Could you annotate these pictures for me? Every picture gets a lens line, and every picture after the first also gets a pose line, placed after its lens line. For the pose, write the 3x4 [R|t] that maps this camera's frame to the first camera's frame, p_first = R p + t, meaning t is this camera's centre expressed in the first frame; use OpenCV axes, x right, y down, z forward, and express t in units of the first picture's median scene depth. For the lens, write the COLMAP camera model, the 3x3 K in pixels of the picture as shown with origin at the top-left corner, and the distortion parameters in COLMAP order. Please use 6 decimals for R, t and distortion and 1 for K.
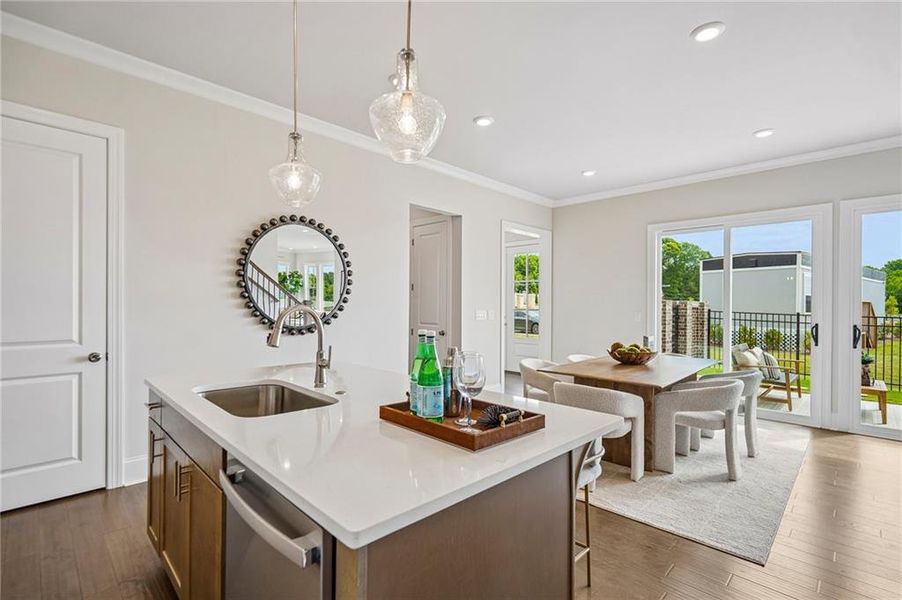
lens RADIAL K [[415.0, 0, 448.7], [0, 415.0, 305.4], [0, 0, 1]] dist [-0.001512, 0.000010]
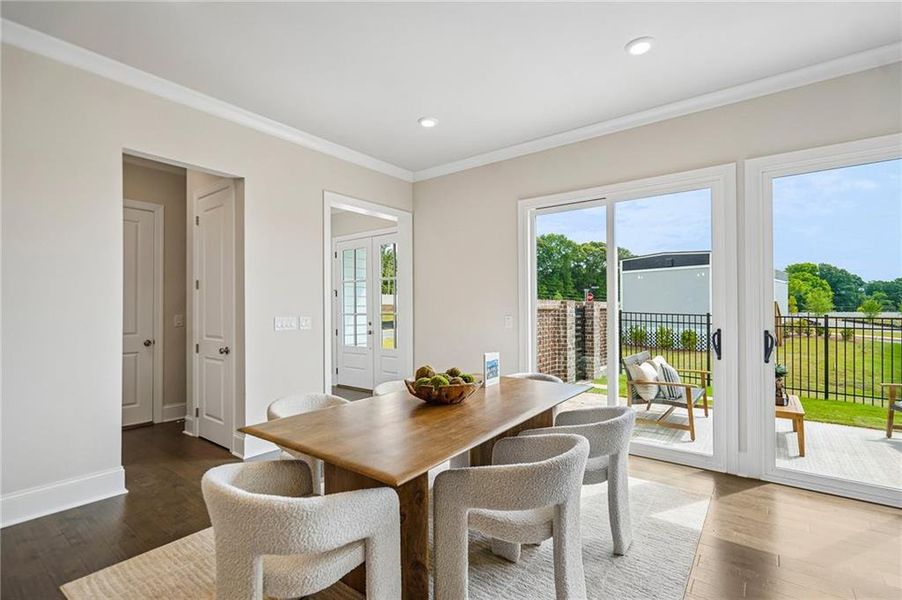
lens RADIAL K [[415.0, 0, 448.7], [0, 415.0, 305.4], [0, 0, 1]] dist [-0.001512, 0.000010]
pose [[0.991752, -0.010616, 0.127732, 0.258602], [0.011701, 0.999902, -0.007746, 0.001814], [-0.127638, 0.009177, 0.991778, 0.269325]]
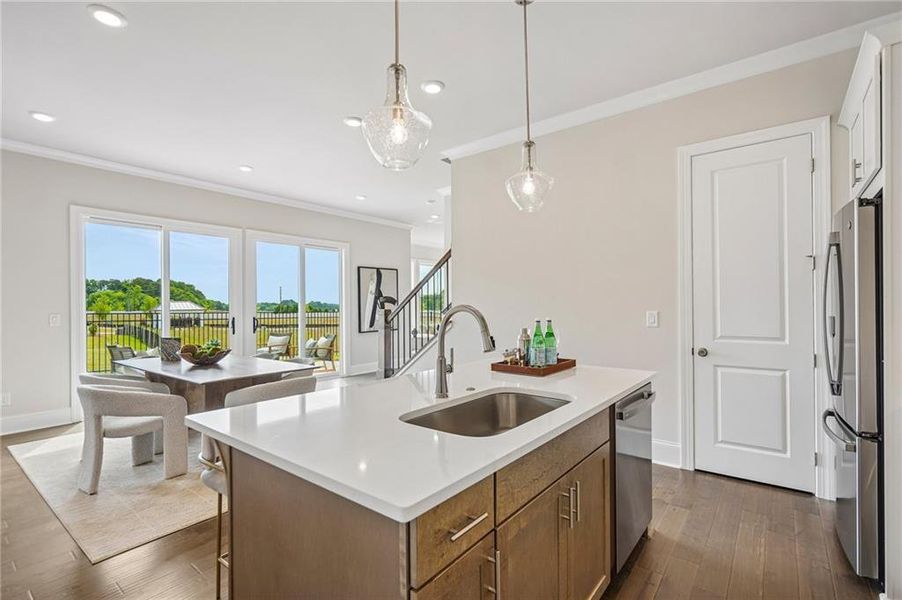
lens RADIAL K [[415.0, 0, 448.7], [0, 415.0, 305.4], [0, 0, 1]] dist [-0.001512, 0.000010]
pose [[-0.105082, -0.009660, 0.994417, -0.399861], [0.004593, 0.999937, 0.010199, -0.003538], [-0.994453, 0.005639, -0.105032, 0.357919]]
